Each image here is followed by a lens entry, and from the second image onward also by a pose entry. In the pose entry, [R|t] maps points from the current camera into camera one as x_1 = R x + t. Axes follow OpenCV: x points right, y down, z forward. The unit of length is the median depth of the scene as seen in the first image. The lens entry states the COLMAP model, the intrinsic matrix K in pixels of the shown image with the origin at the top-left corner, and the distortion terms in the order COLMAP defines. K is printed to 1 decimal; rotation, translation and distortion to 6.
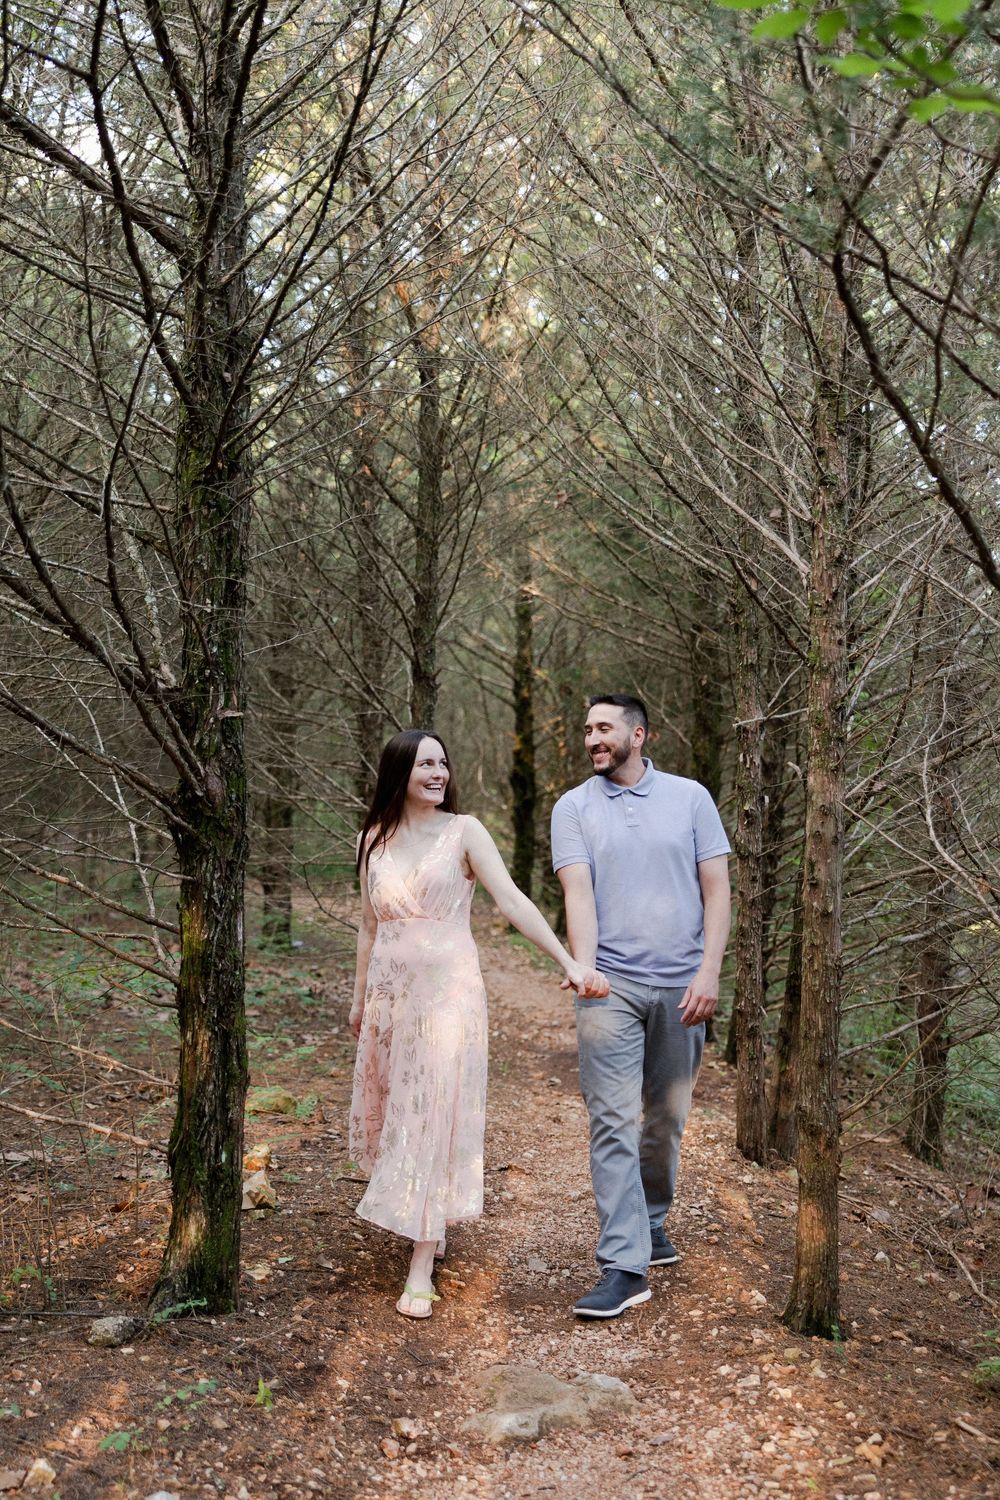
lens RADIAL K [[1798.4, 0, 495.0], [0, 1798.4, 758.6], [0, 0, 1]] dist [0.008162, 0.000000]
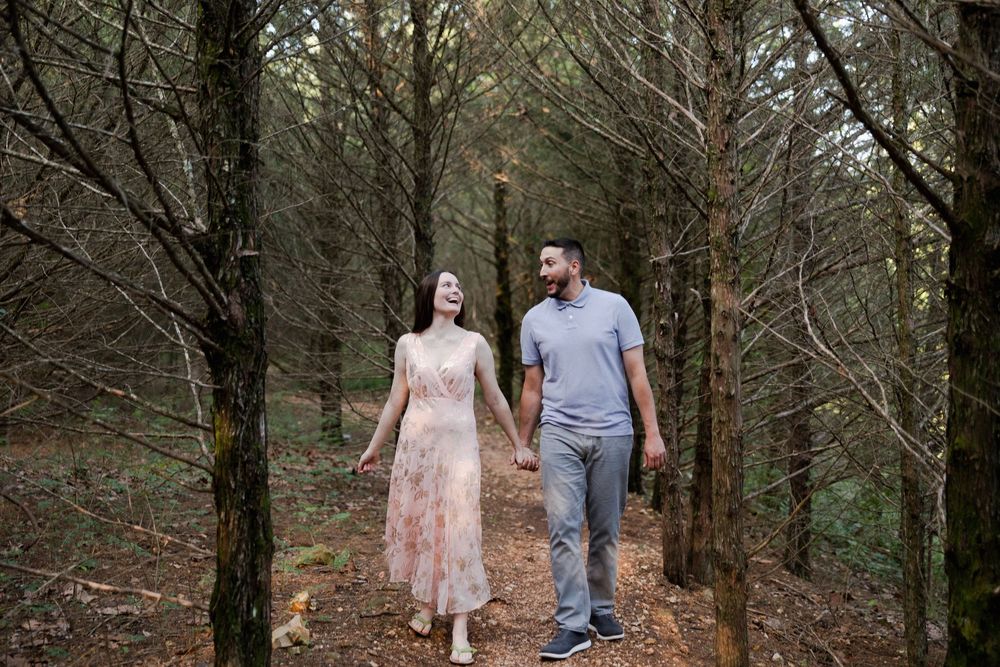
lens RADIAL K [[1184.8, 0, 543.7], [0, 1184.8, 282.7], [0, 0, 1]] dist [0.020454, 0.000000]
pose [[0.998382, -0.034509, 0.045191, 0.014124], [0.035468, 0.999159, -0.020583, 0.014696], [-0.044442, 0.022153, 0.998766, 0.132024]]
